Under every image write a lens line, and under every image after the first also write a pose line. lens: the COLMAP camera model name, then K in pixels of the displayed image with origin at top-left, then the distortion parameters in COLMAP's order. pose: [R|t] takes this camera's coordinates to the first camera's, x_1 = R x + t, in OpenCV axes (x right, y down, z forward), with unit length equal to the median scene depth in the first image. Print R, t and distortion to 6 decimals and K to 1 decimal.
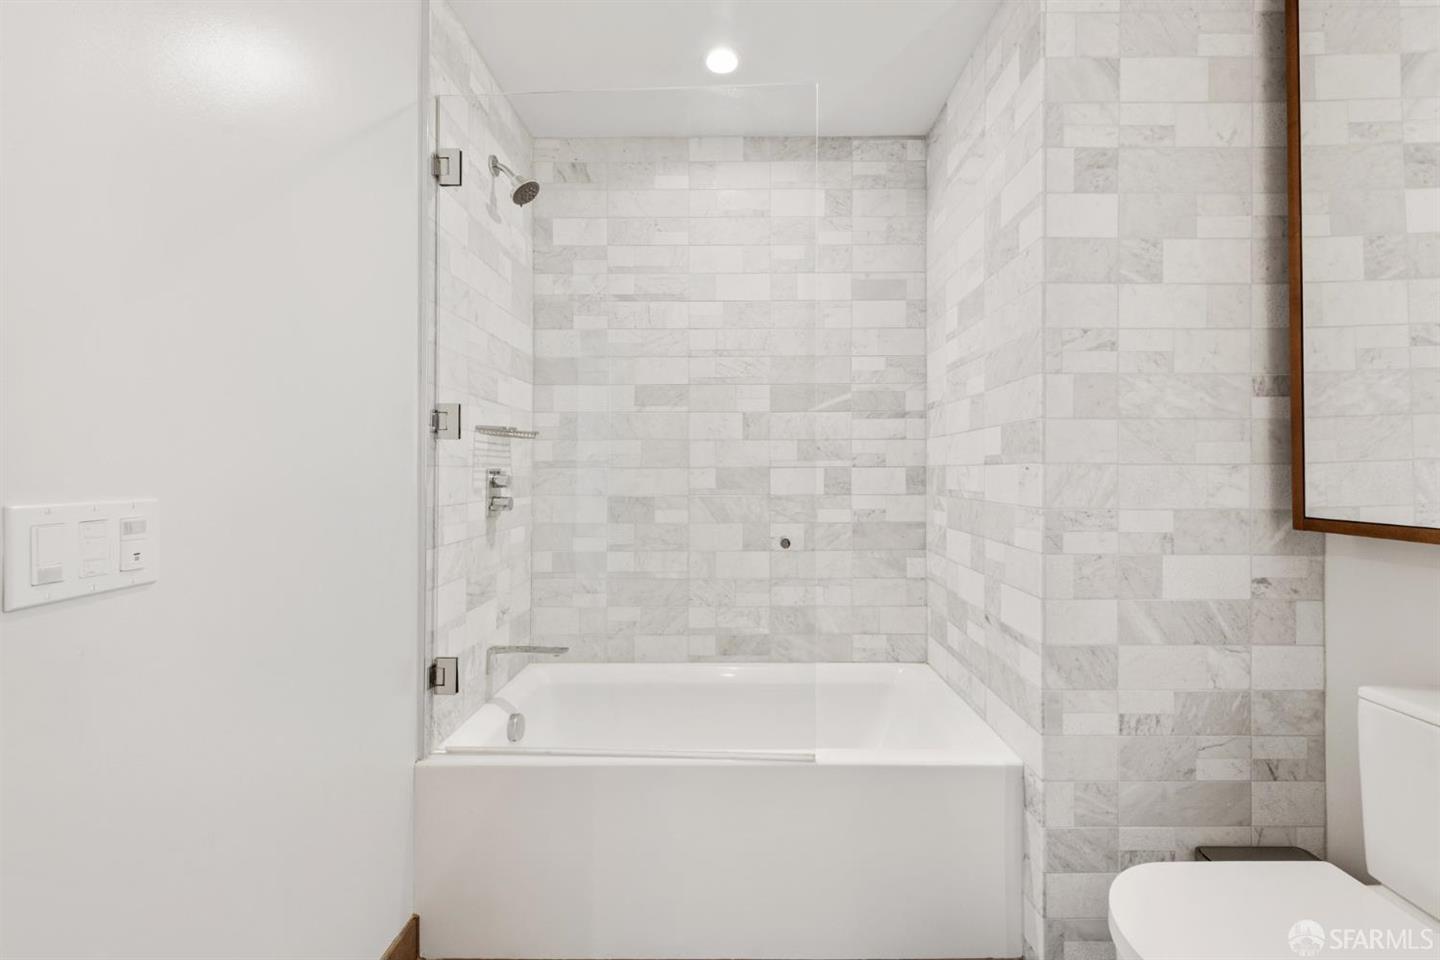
lens RADIAL K [[570.3, 0, 719.0], [0, 570.3, 486.9], [0, 0, 1]] dist [0.010541, -0.004937]
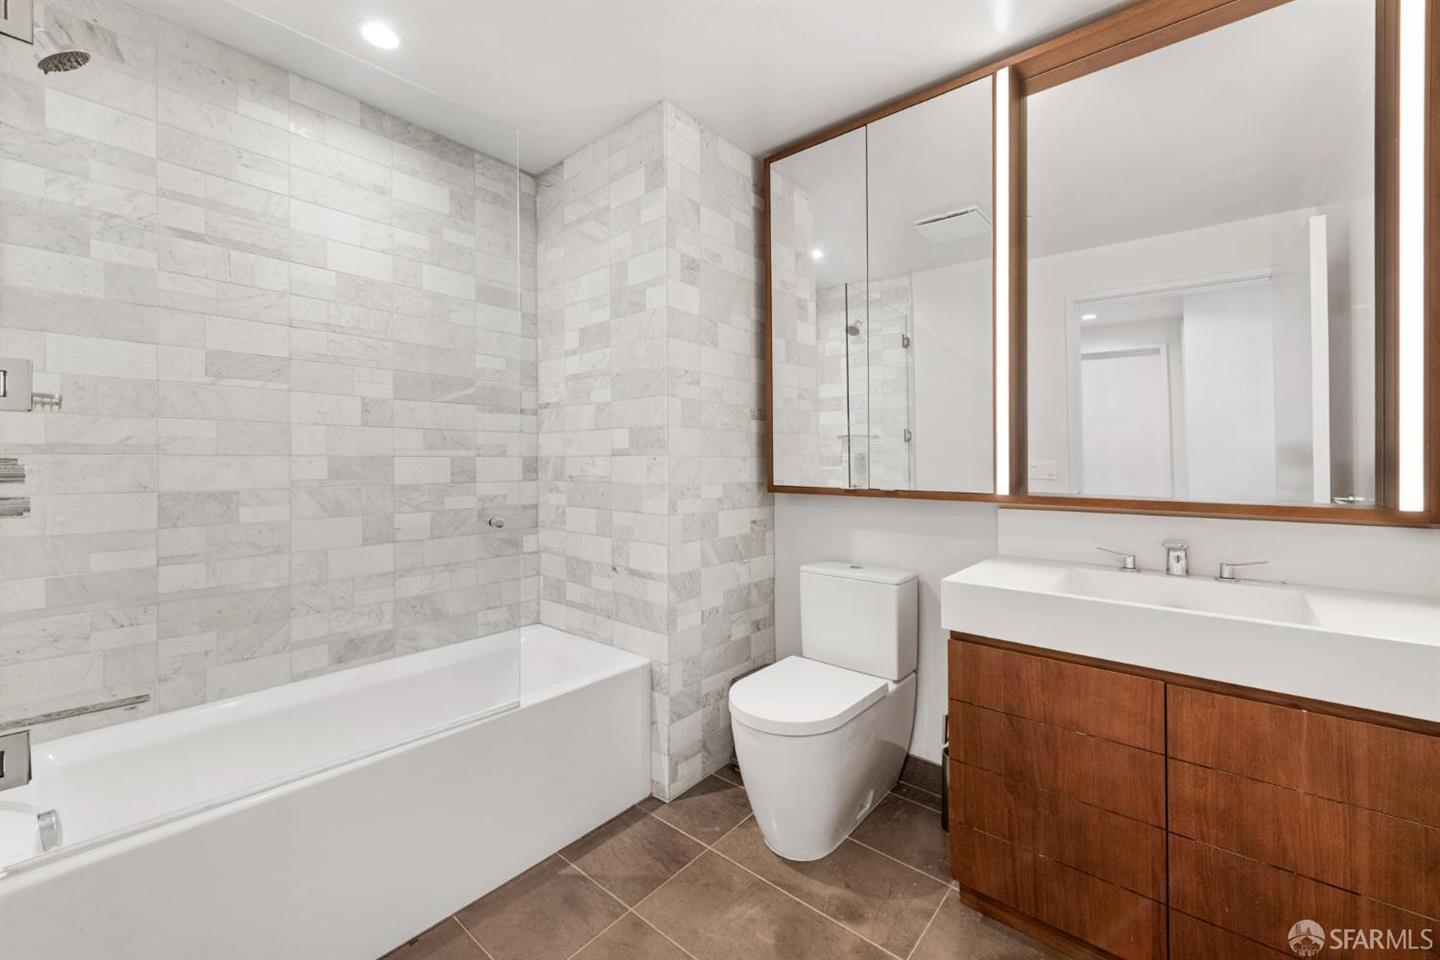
lens RADIAL K [[570.3, 0, 719.0], [0, 570.3, 486.9], [0, 0, 1]] dist [0.010541, -0.004937]
pose [[0.650265, -0.032495, 0.759012, -0.305354], [0.018817, 0.999467, 0.026669, 0.002527], [-0.759474, -0.003059, 0.650530, -0.053242]]
